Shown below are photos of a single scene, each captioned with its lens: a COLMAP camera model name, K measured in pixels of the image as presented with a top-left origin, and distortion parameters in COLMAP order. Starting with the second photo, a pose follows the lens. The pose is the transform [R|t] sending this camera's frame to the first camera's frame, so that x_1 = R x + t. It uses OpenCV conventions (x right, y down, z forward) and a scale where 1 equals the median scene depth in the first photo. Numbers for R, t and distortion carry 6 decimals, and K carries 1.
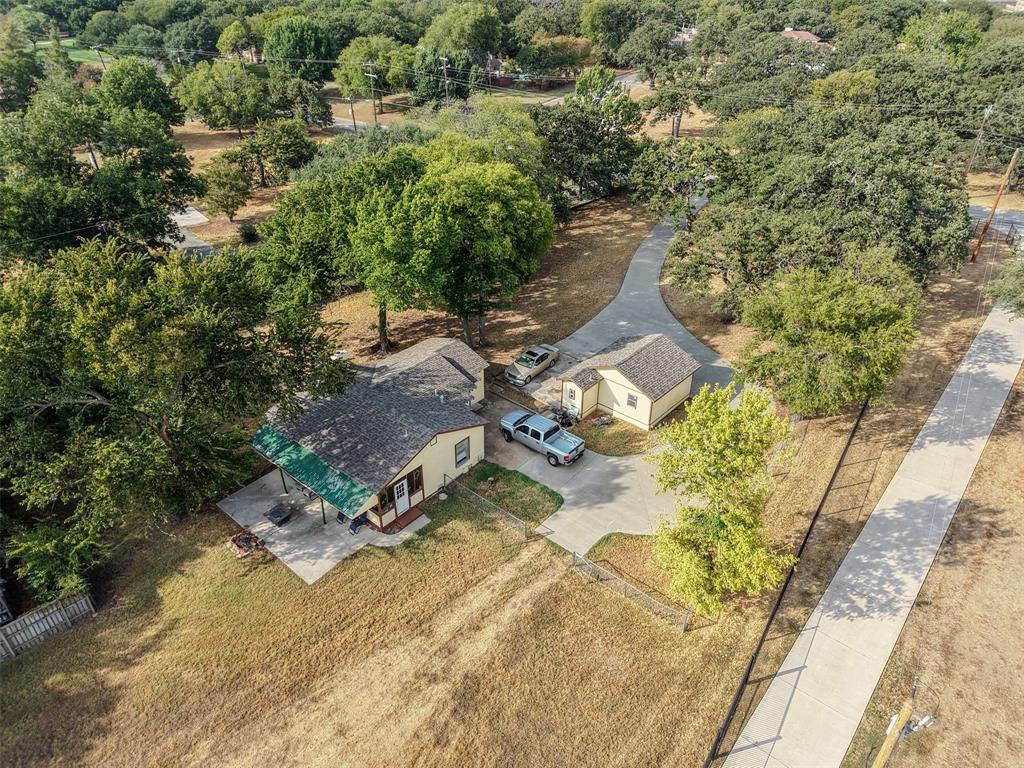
lens RADIAL K [[686.8, 0, 512.0], [0, 686.8, 384.0], [0, 0, 1]] dist [0.003424, 0.002346]
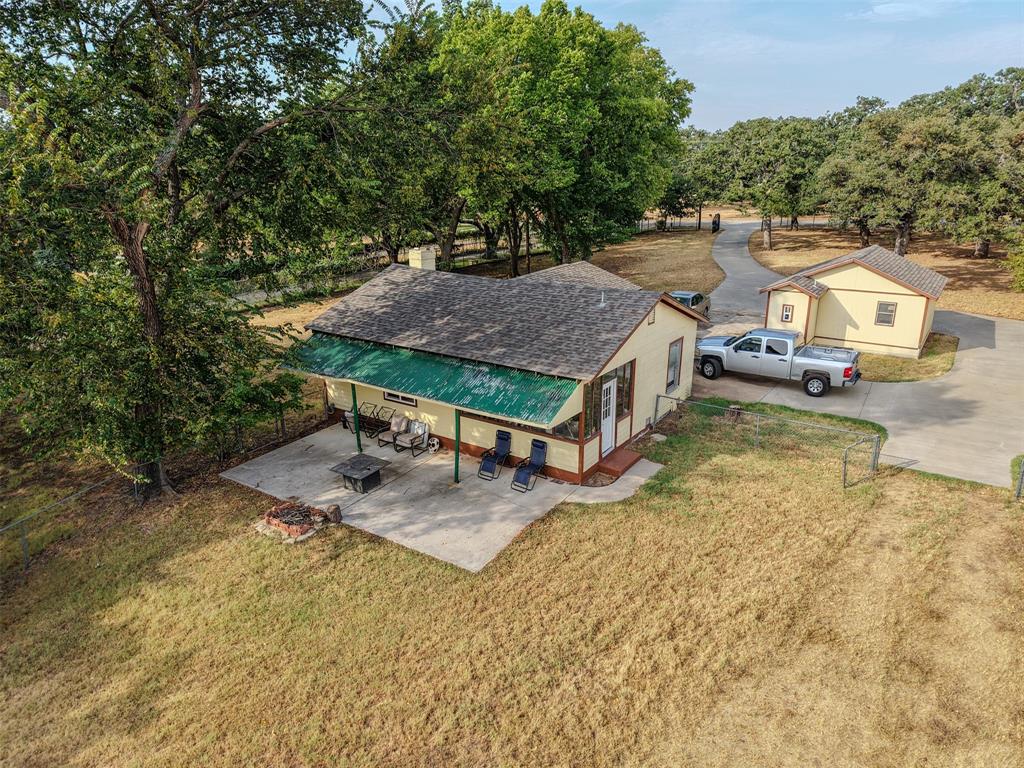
lens RADIAL K [[679.0, 0, 502.8], [0, 679.0, 382.4], [0, 0, 1]] dist [0.050496, -0.054981]
pose [[0.993018, -0.041381, 0.110471, -0.297348], [0.069090, 0.963051, -0.260306, 0.269717], [-0.095617, 0.266121, 0.959186, 0.520353]]
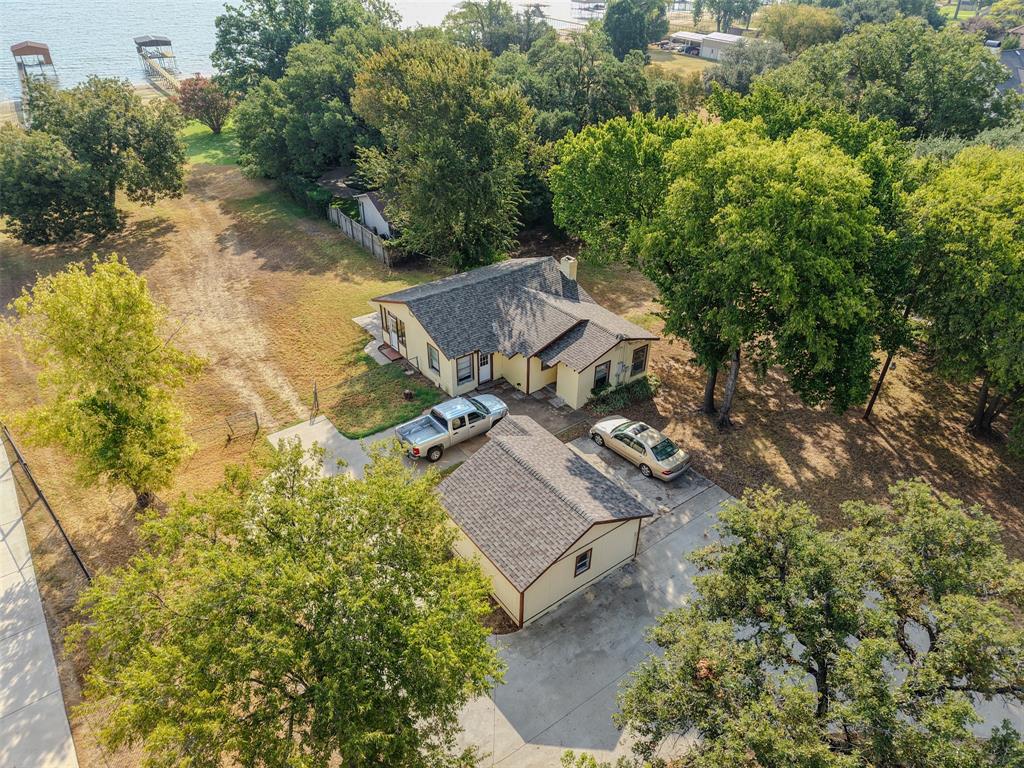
lens RADIAL K [[686.8, 0, 512.0], [0, 686.8, 384.0], [0, 0, 1]] dist [0.003424, 0.002346]
pose [[-0.201119, 0.524190, -0.827512, 0.755245], [-0.527177, 0.654083, 0.542457, -0.477301], [0.825612, 0.545344, 0.144792, 1.052263]]
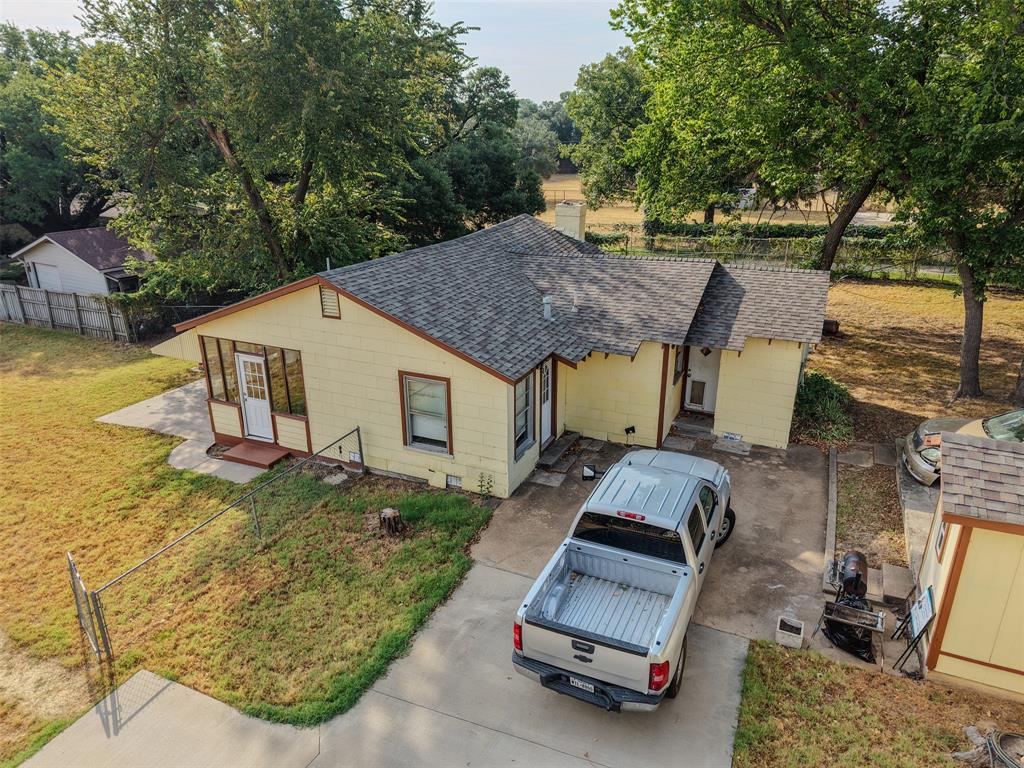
lens RADIAL K [[686.8, 0, 512.0], [0, 686.8, 384.0], [0, 0, 1]] dist [0.003424, 0.002346]
pose [[0.292471, 0.332902, -0.896458, 0.271862], [-0.505597, 0.849537, 0.150526, 0.011680], [0.811685, 0.409222, 0.416779, 0.958008]]
